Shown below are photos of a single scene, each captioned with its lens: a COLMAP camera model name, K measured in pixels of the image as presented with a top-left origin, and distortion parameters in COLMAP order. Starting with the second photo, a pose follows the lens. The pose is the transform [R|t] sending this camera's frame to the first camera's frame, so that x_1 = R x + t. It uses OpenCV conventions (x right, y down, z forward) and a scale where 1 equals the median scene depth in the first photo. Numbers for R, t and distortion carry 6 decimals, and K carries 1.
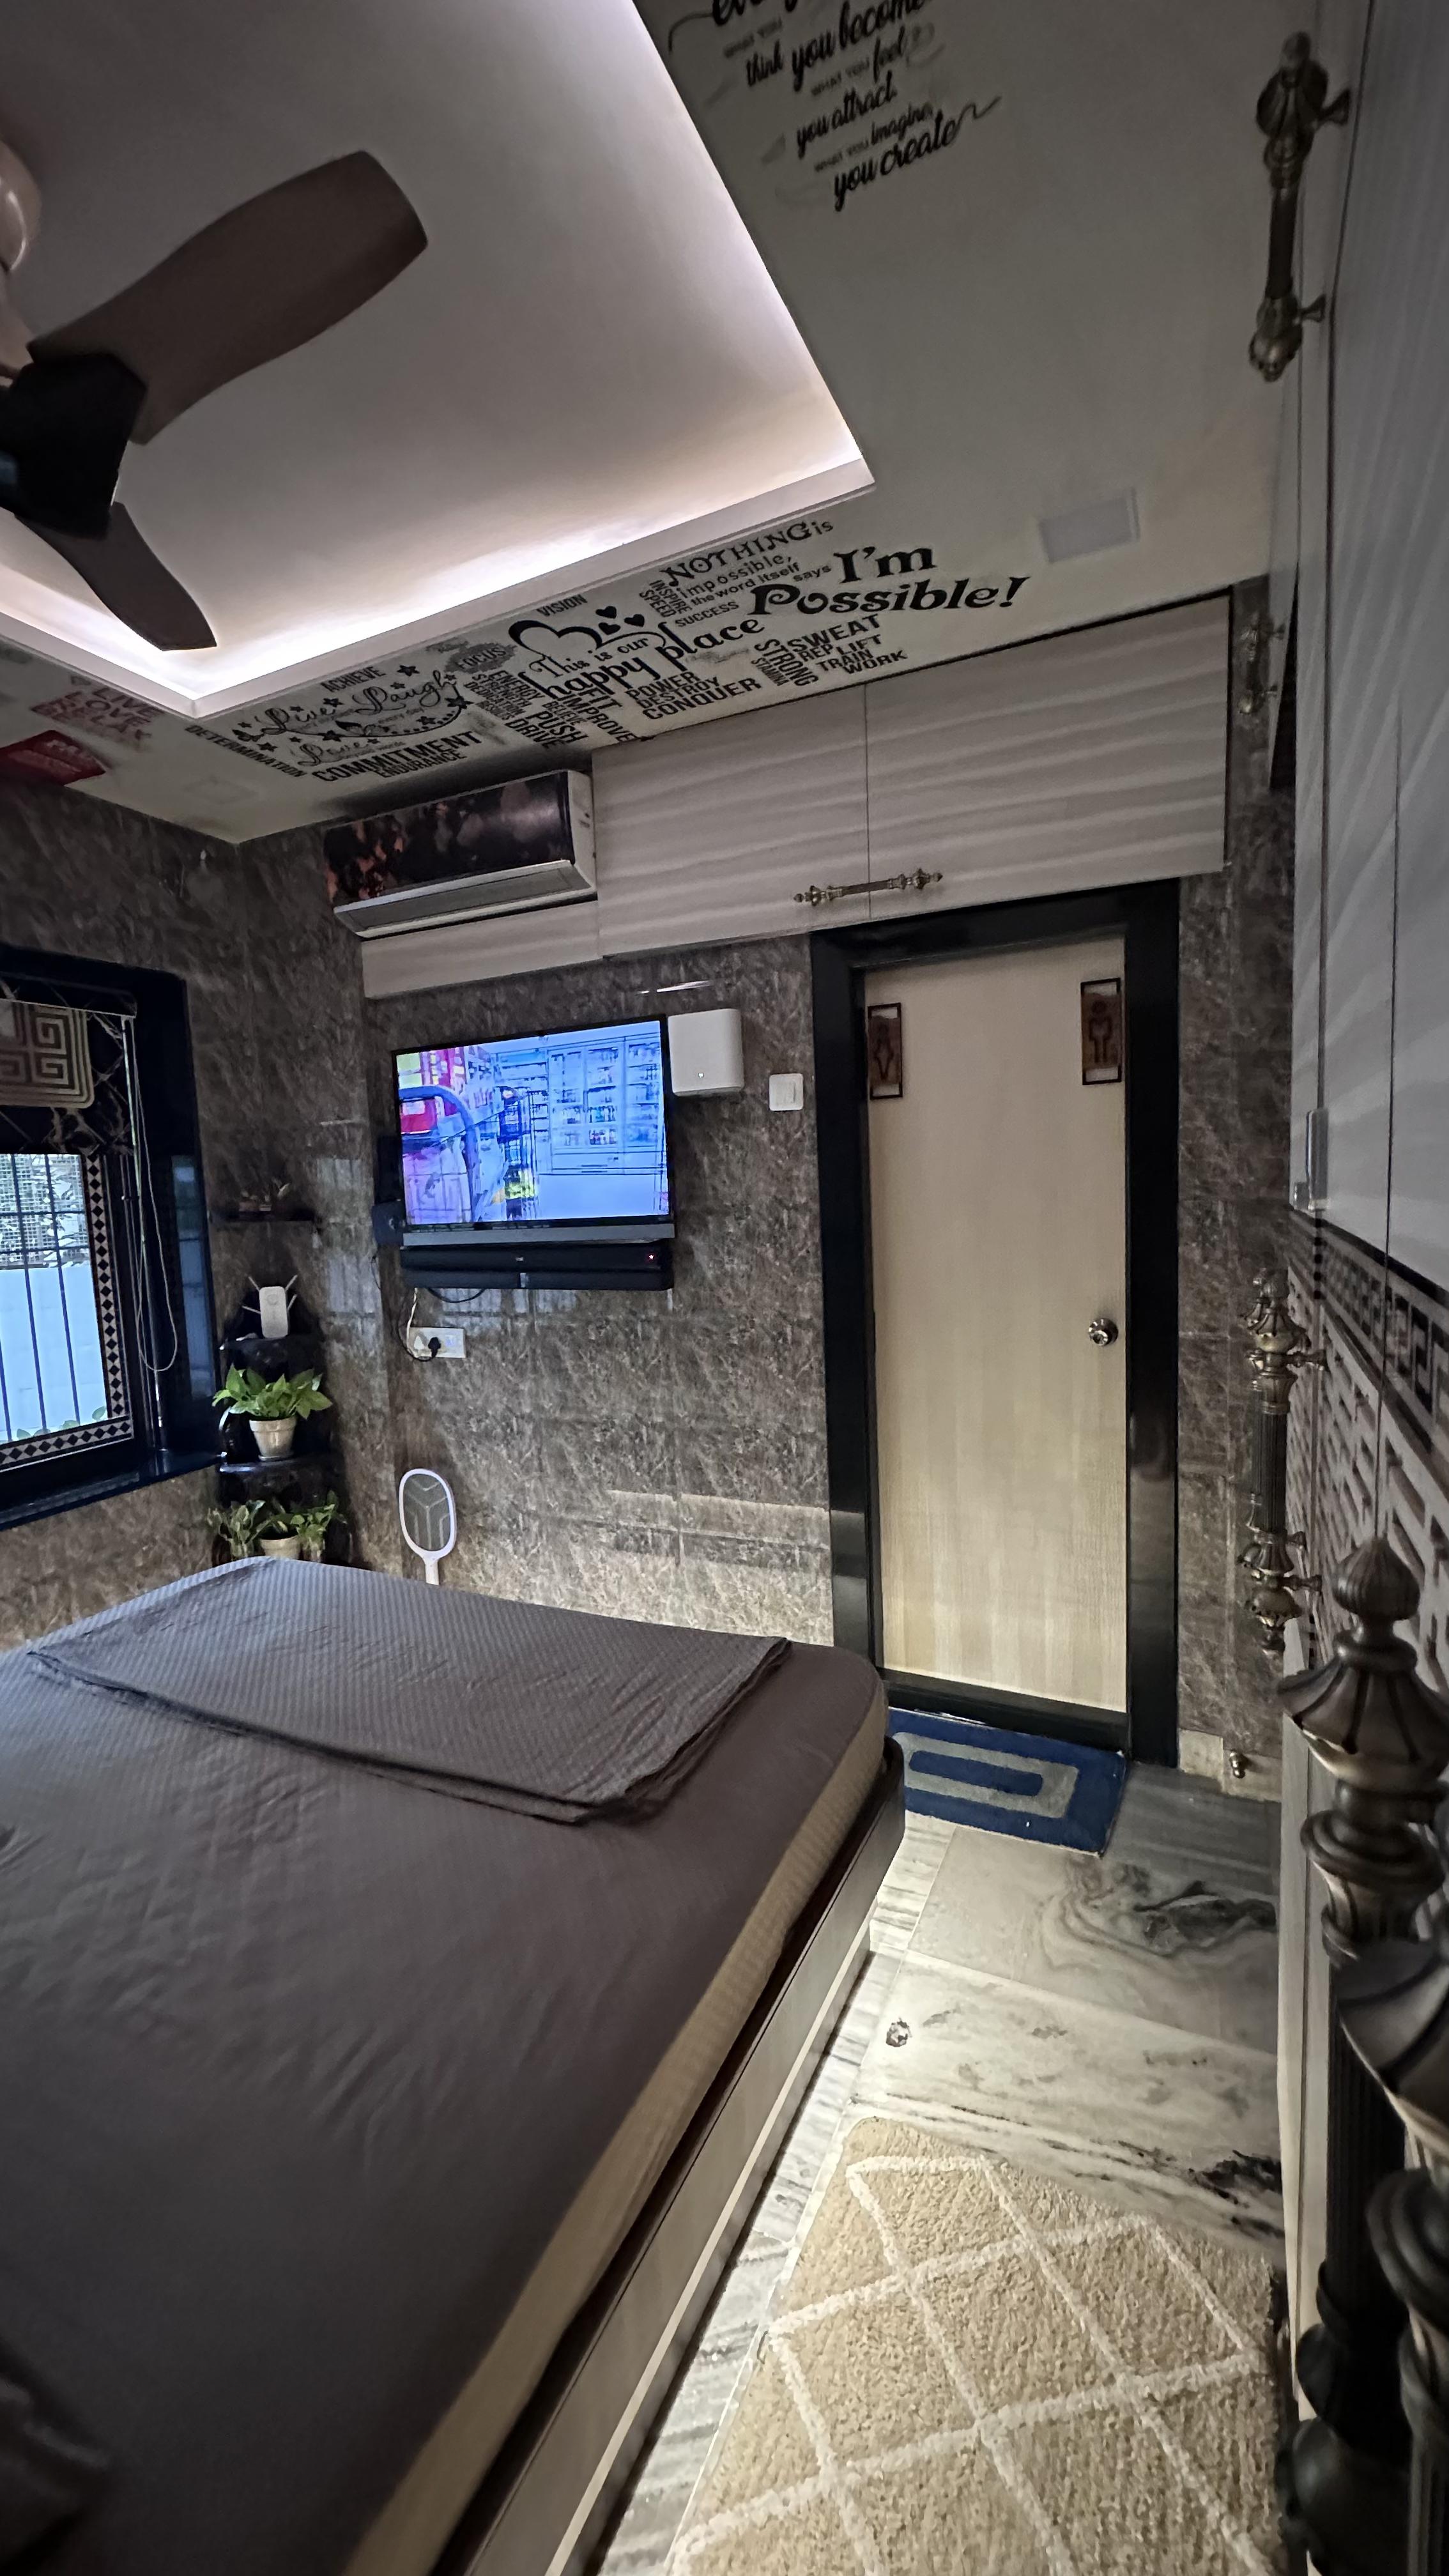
lens RADIAL K [[1033.7, 0, 733.0], [0, 1033.7, 1288.7], [0, 0, 1]] dist [0.002201, -0.000235]
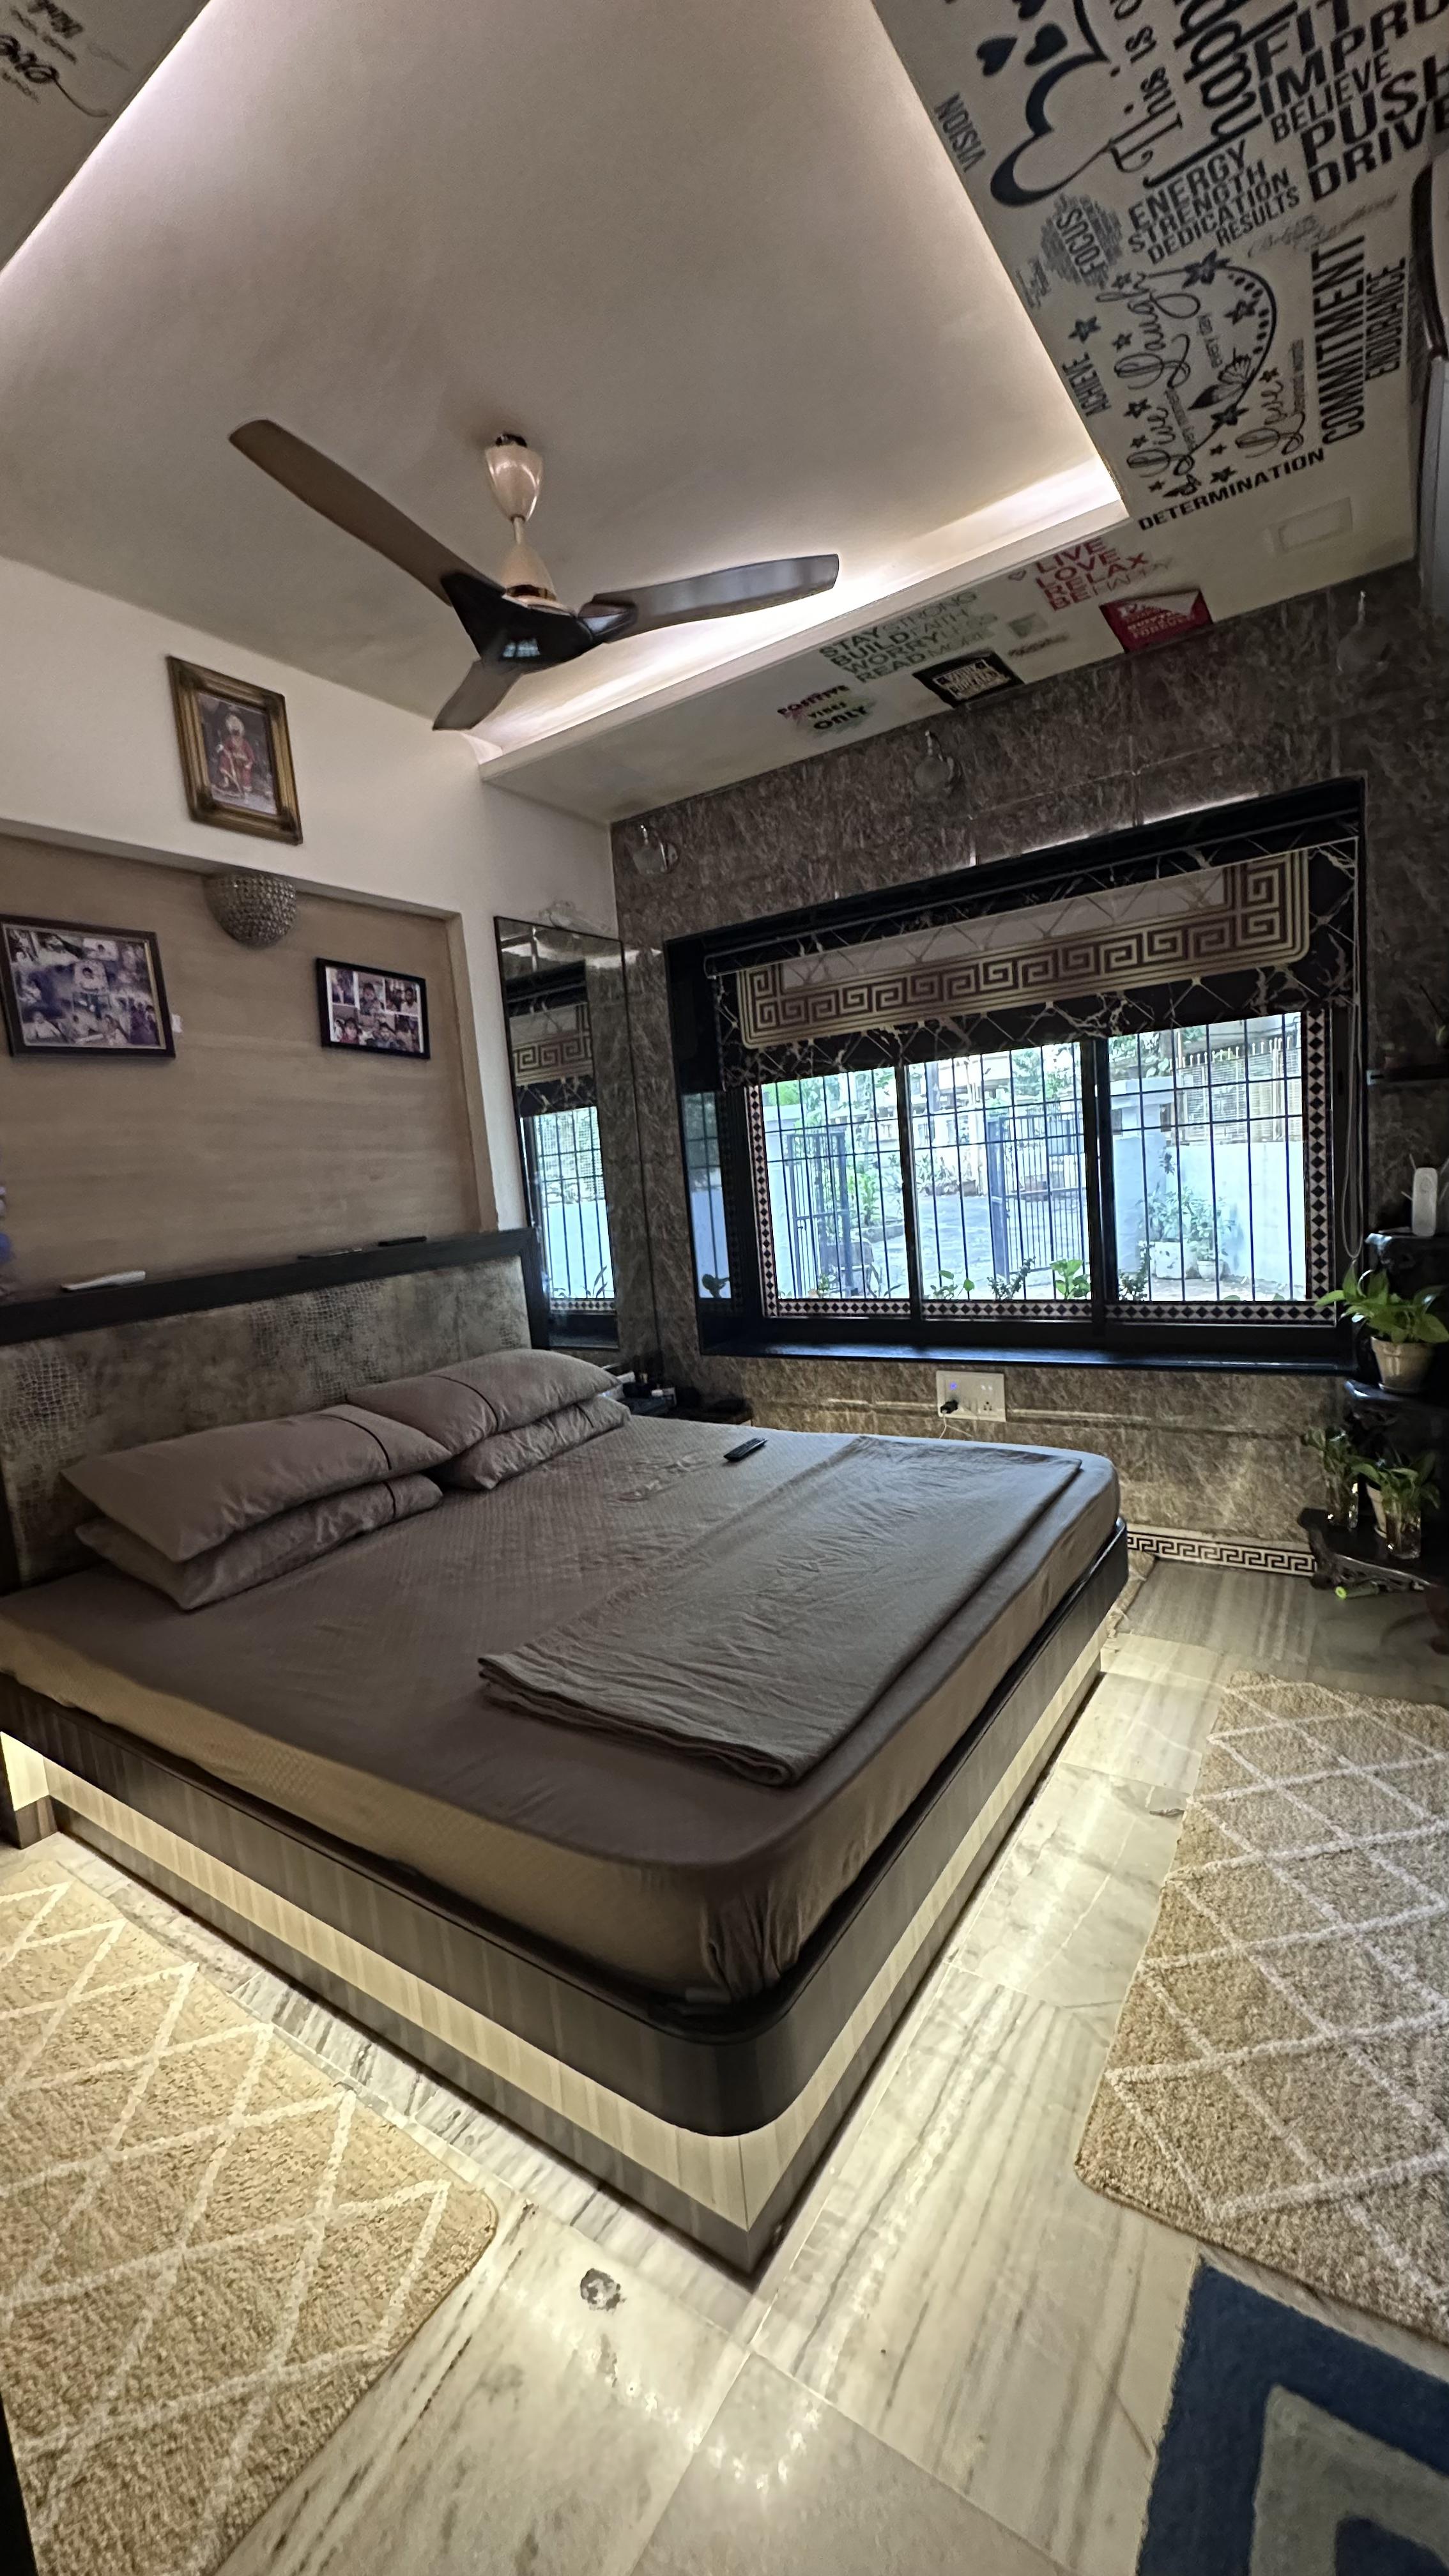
lens RADIAL K [[1033.7, 0, 725.6], [0, 1033.7, 1289.9], [0, 0, 1]] dist [0.002201, -0.000235]
pose [[-0.149627, 0.177963, -0.972595, 0.471553], [-0.006182, 0.983481, 0.180906, -0.059832], [0.988723, 0.033081, -0.146055, 0.764371]]
